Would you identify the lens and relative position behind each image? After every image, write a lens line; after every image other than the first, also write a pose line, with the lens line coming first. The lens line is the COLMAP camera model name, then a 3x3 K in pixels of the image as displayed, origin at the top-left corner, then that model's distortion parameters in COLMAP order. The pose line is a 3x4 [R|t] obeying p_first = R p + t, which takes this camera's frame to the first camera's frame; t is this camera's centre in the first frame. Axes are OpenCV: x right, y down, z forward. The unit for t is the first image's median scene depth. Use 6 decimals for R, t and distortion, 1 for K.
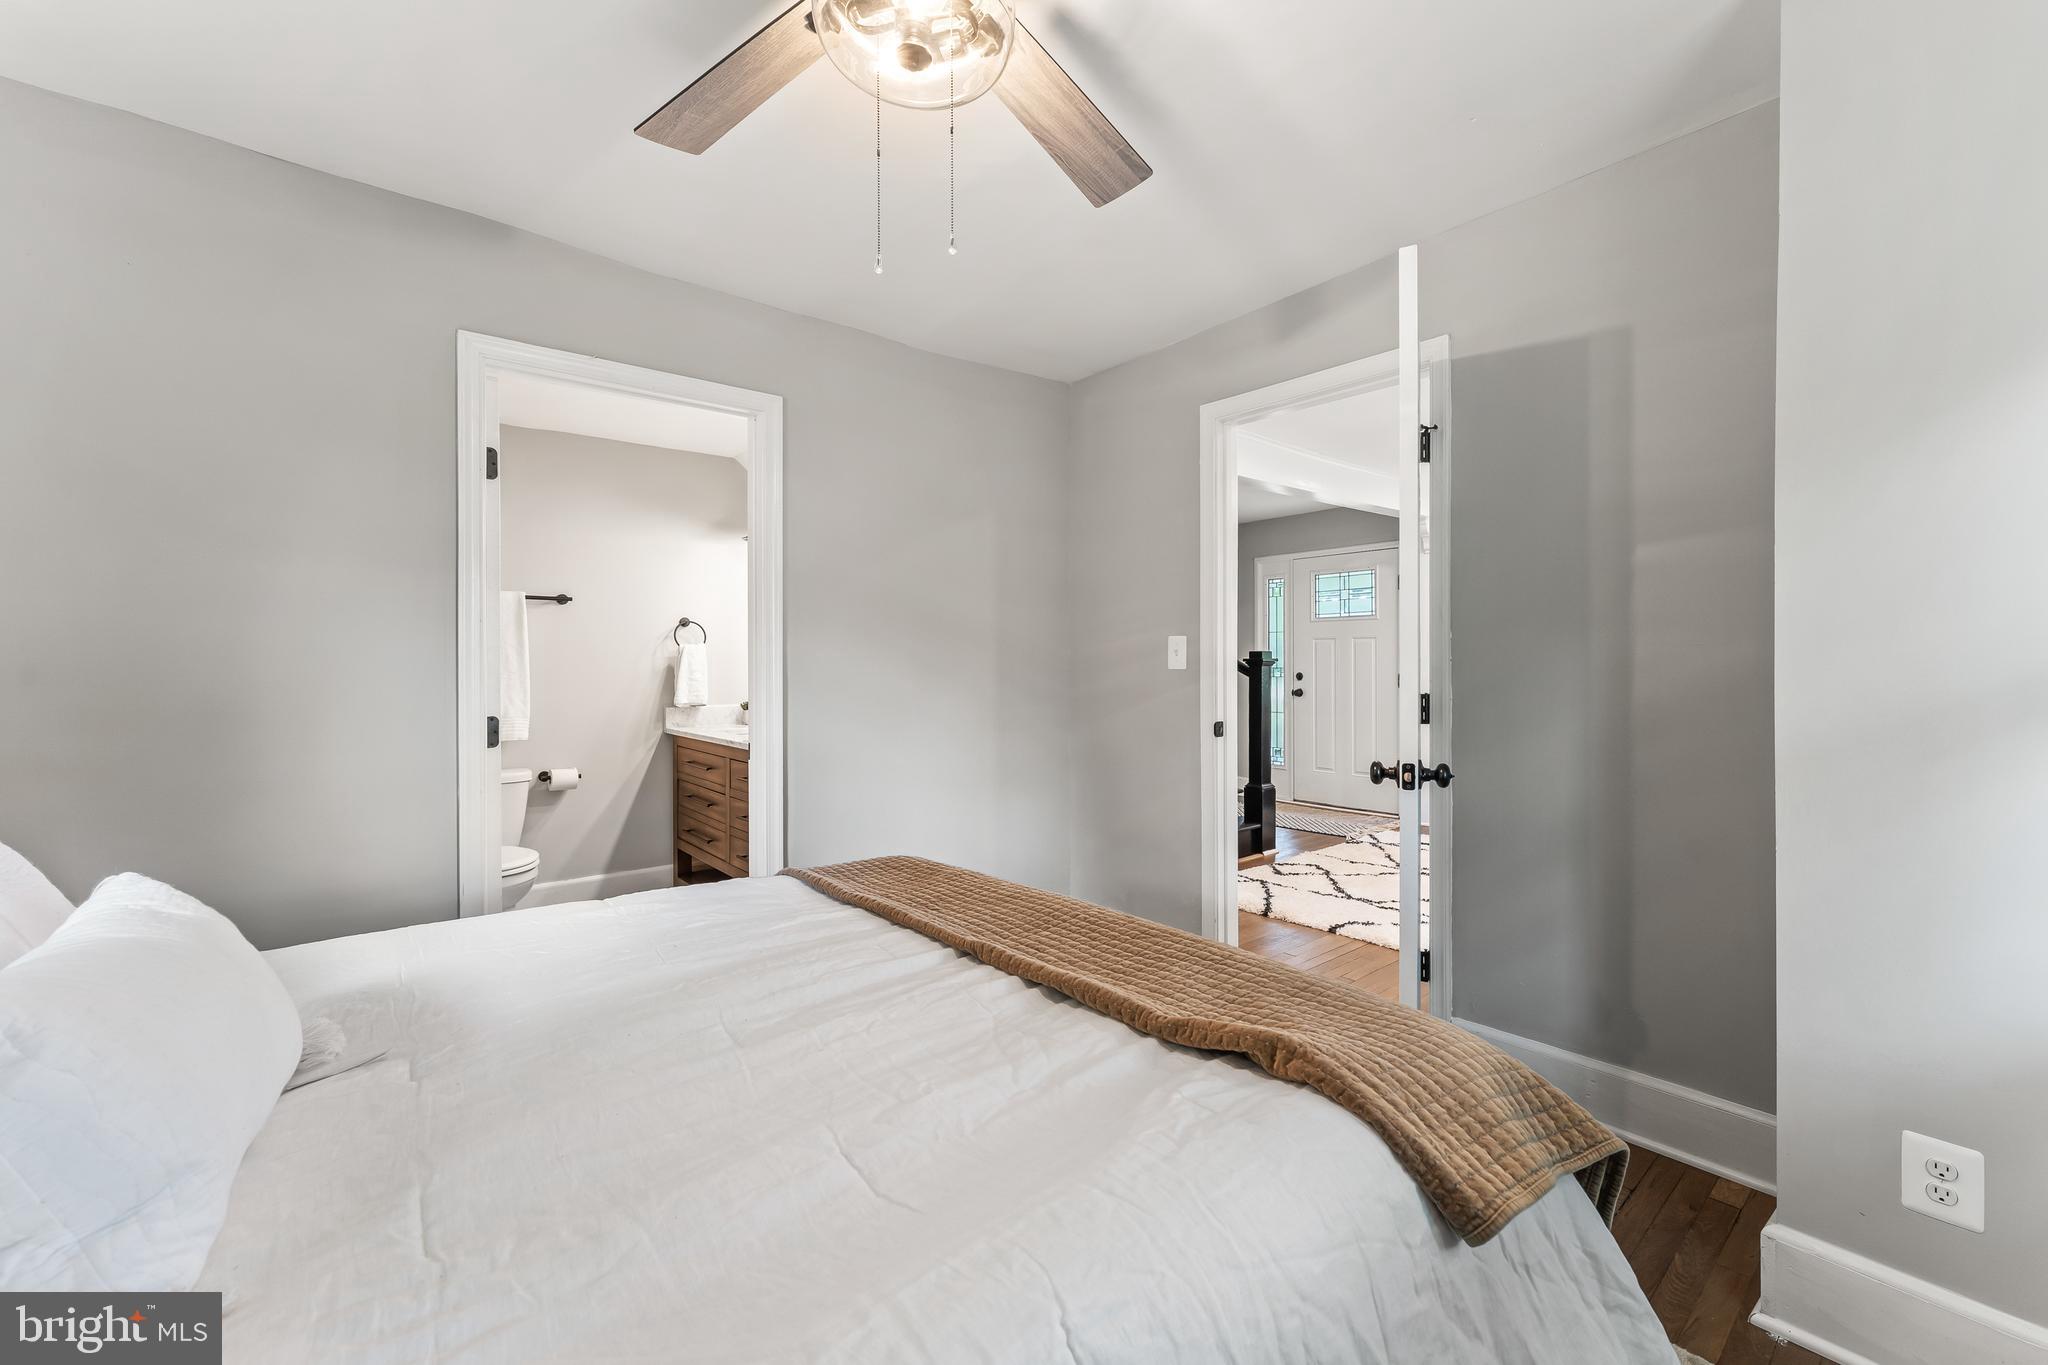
lens RADIAL K [[840.4, 0, 1043.2], [0, 840.4, 672.4], [0, 0, 1]] dist [0.001957, 0.000131]
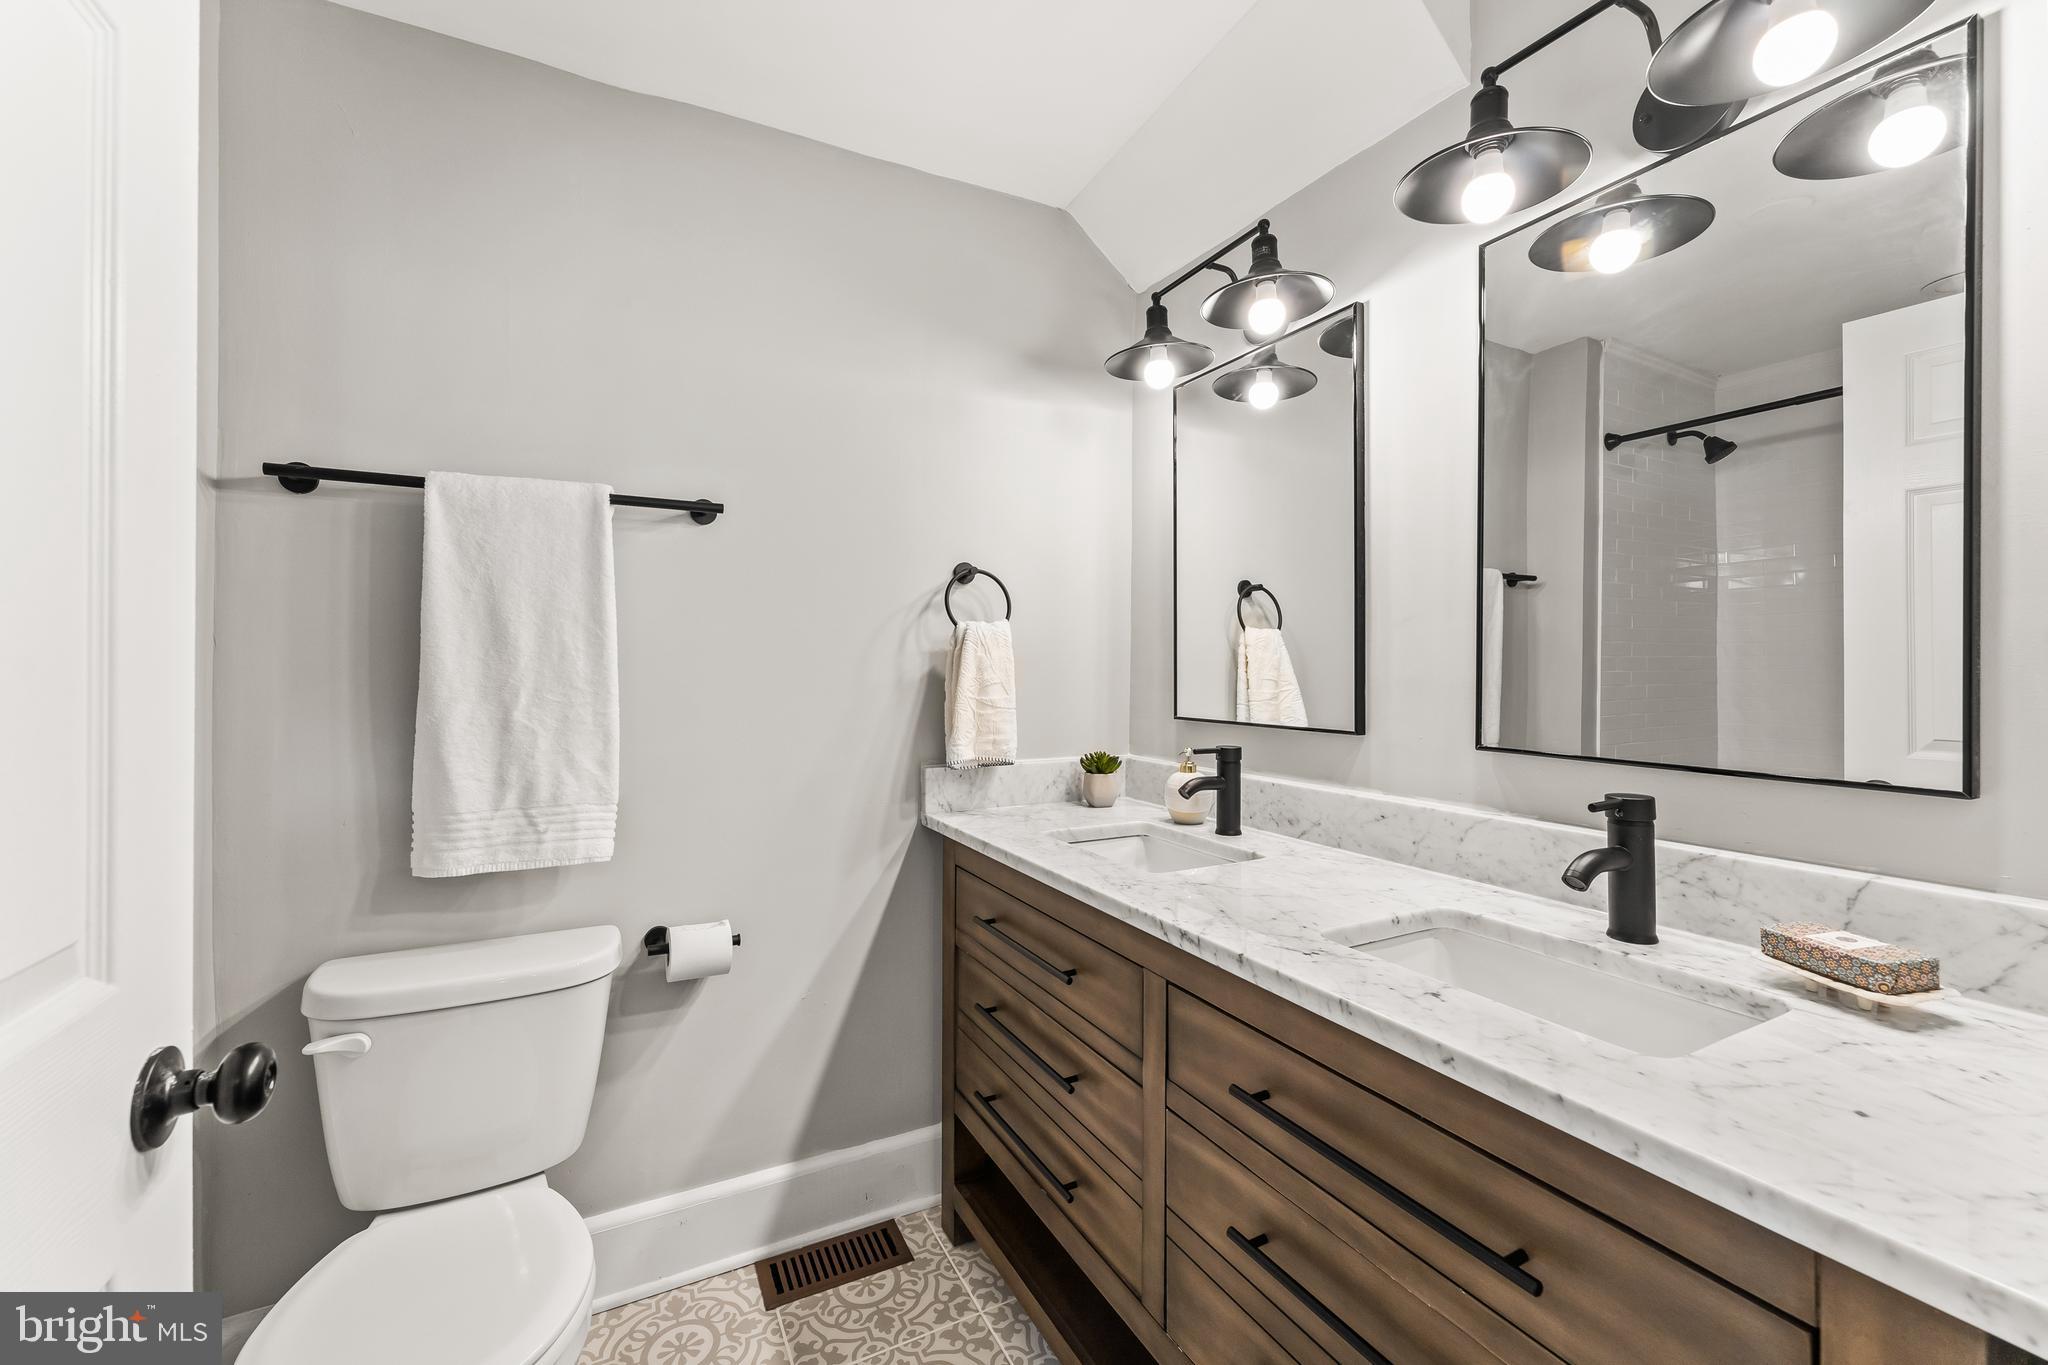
lens RADIAL K [[840.4, 0, 1021.9], [0, 840.4, 669.1], [0, 0, 1]] dist [0.001957, 0.000131]
pose [[0.964759, 0.002020, -0.263126, -0.295987], [-0.004435, 0.999953, -0.008587, -0.005952], [0.263097, 0.009451, 0.964723, 0.612457]]
